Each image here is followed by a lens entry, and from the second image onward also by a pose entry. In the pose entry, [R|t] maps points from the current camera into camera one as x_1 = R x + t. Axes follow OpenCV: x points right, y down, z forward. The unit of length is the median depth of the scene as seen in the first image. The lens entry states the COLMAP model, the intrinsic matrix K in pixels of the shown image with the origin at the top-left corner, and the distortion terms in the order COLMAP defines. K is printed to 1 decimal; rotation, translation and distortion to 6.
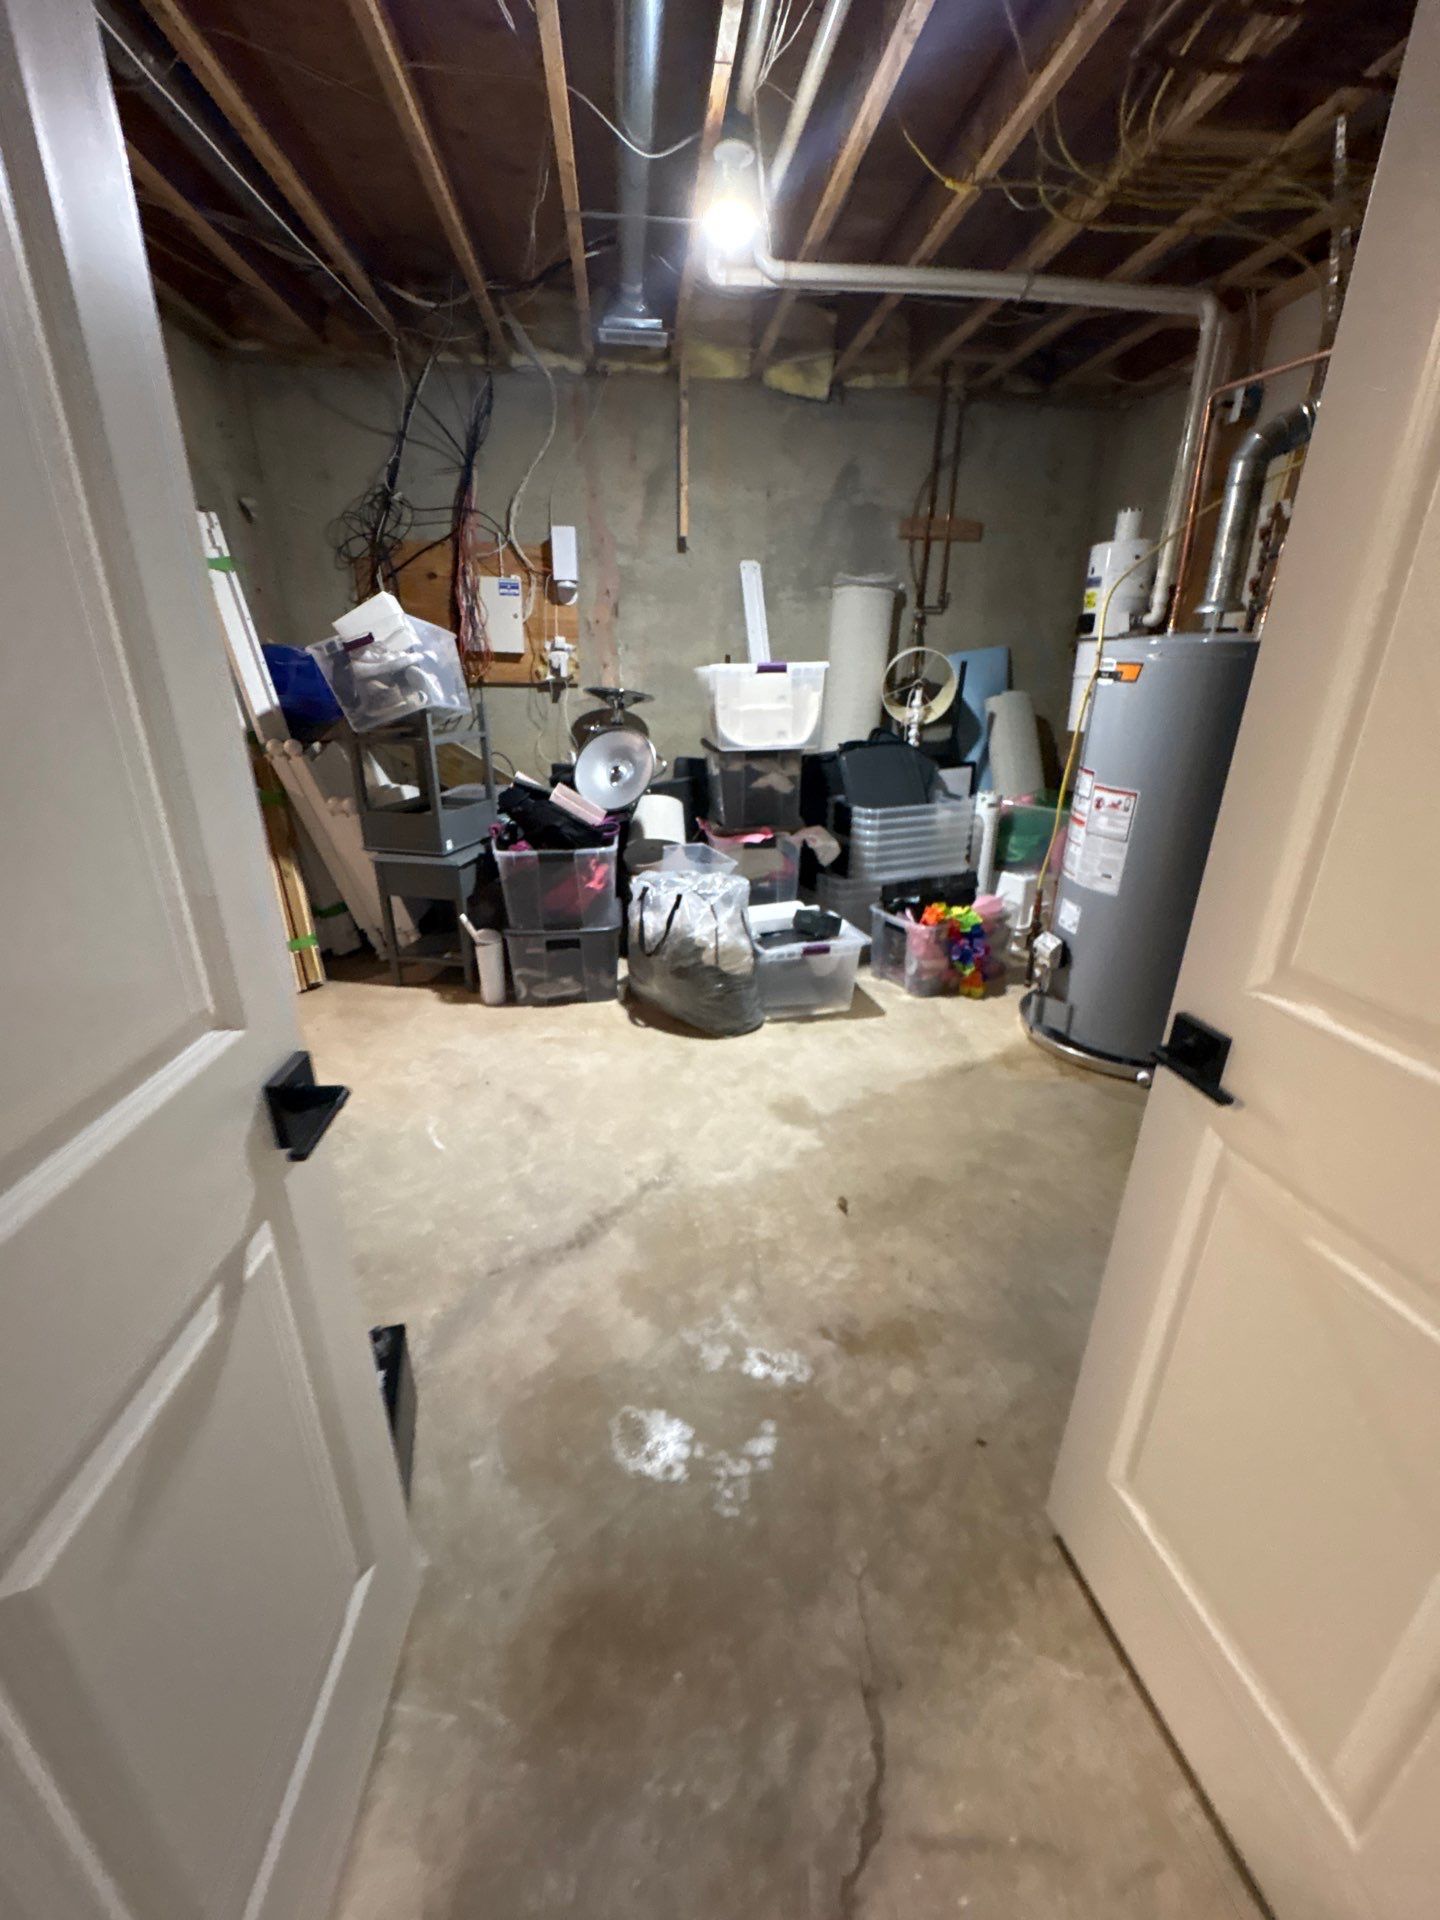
lens RADIAL K [[768.9, 0, 717.3], [0, 768.9, 964.8], [0, 0, 1]] dist [0.001717, 0.000011]
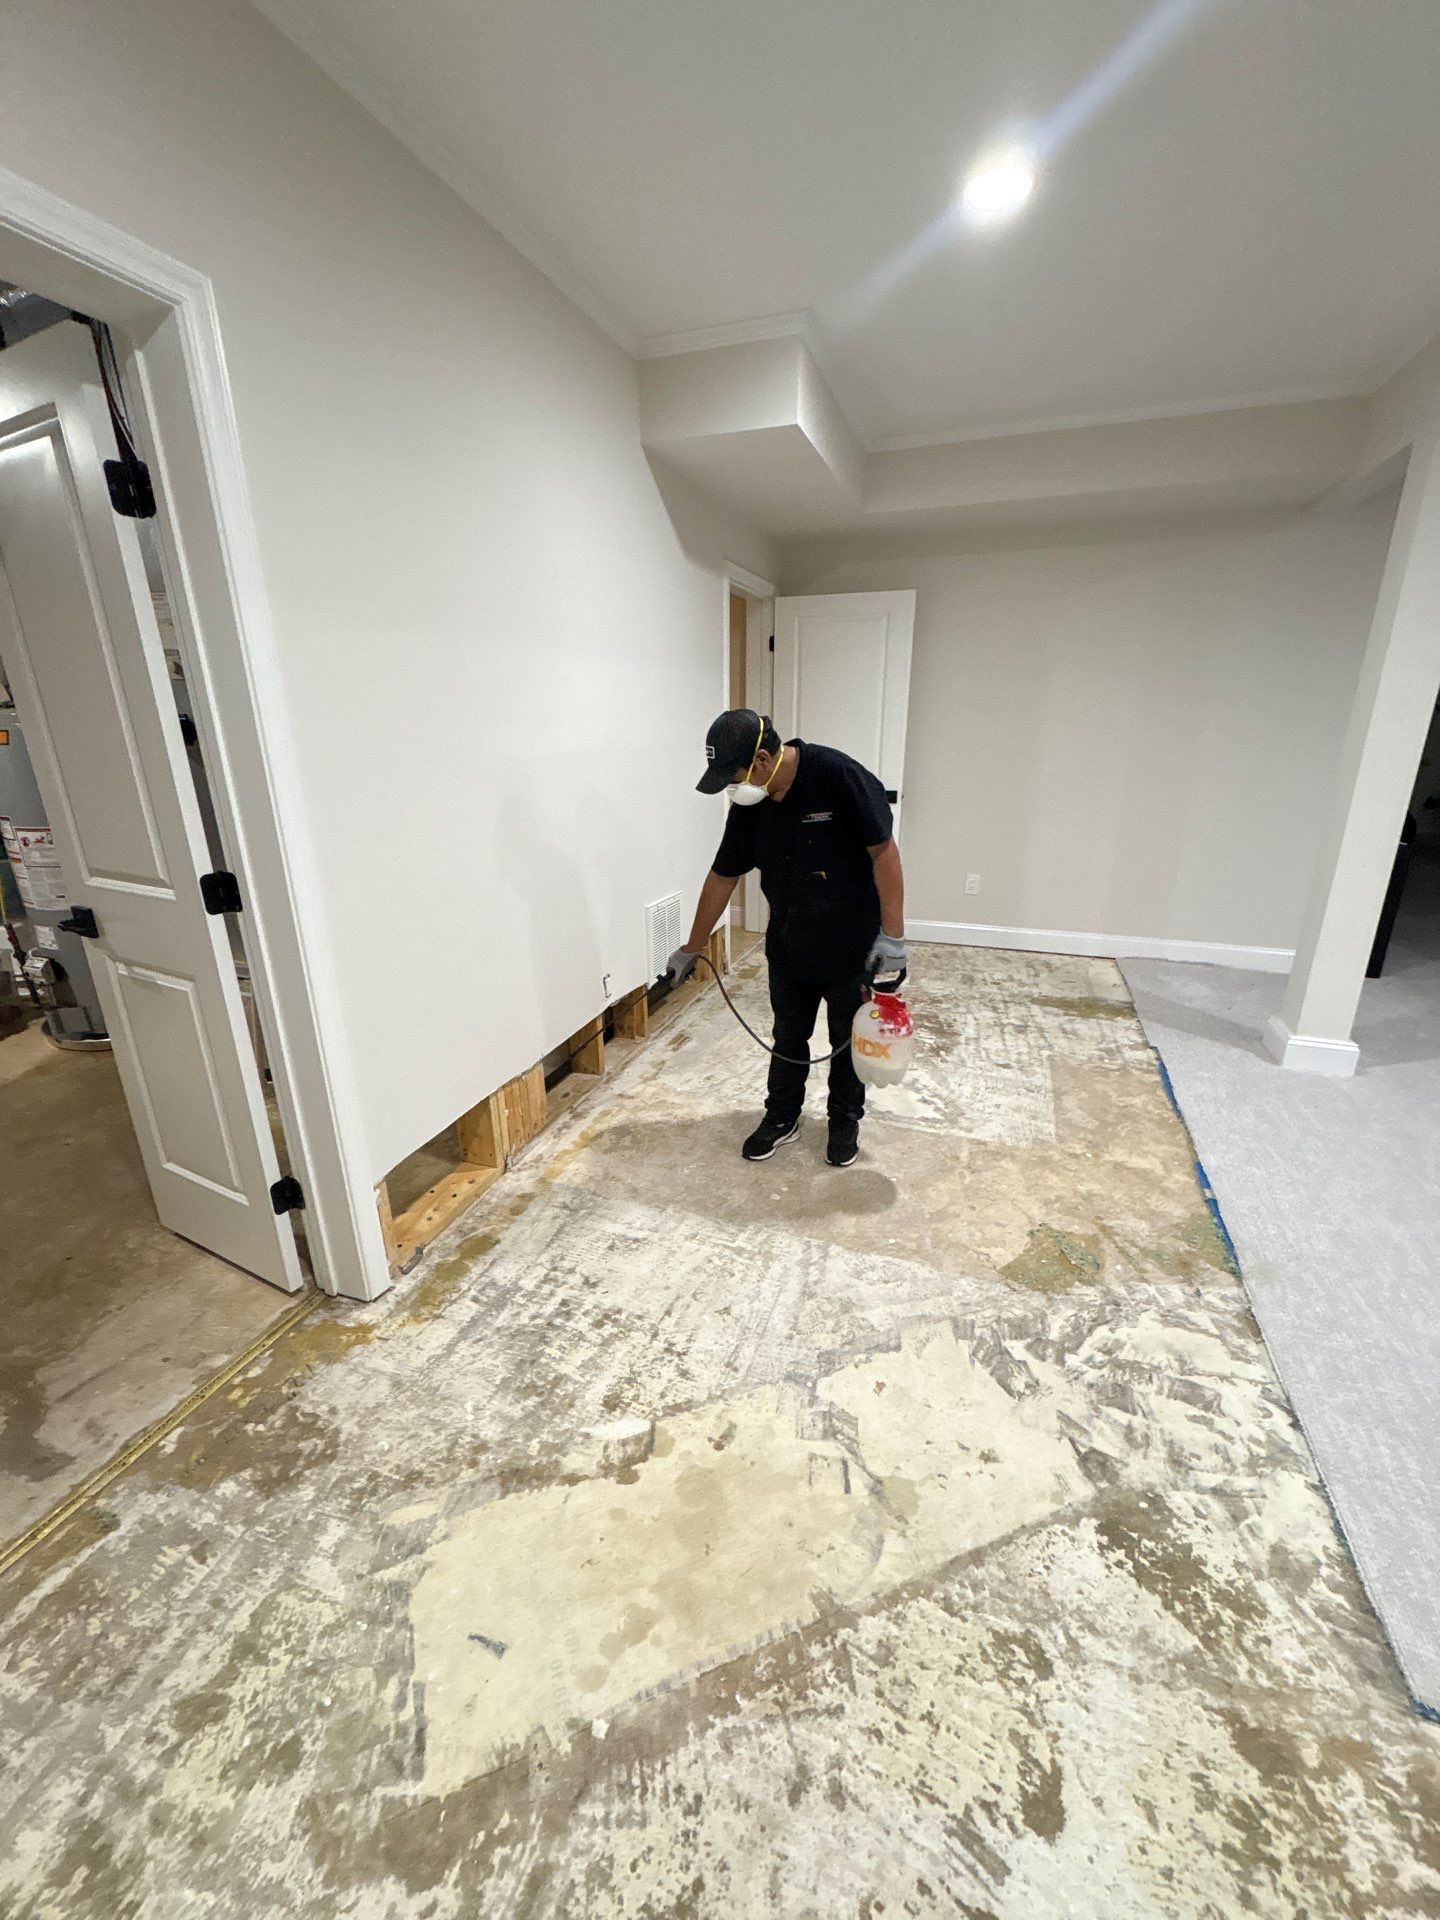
lens RADIAL K [[759.4, 0, 728.8], [0, 759.4, 962.7], [0, 0, 1]] dist [-0.002652, -0.000356]
pose [[0.439470, -0.289835, 0.850213, -0.064978], [0.339763, 0.929828, 0.141354, 0.126440], [-0.831521, 0.226750, 0.507106, -0.351578]]
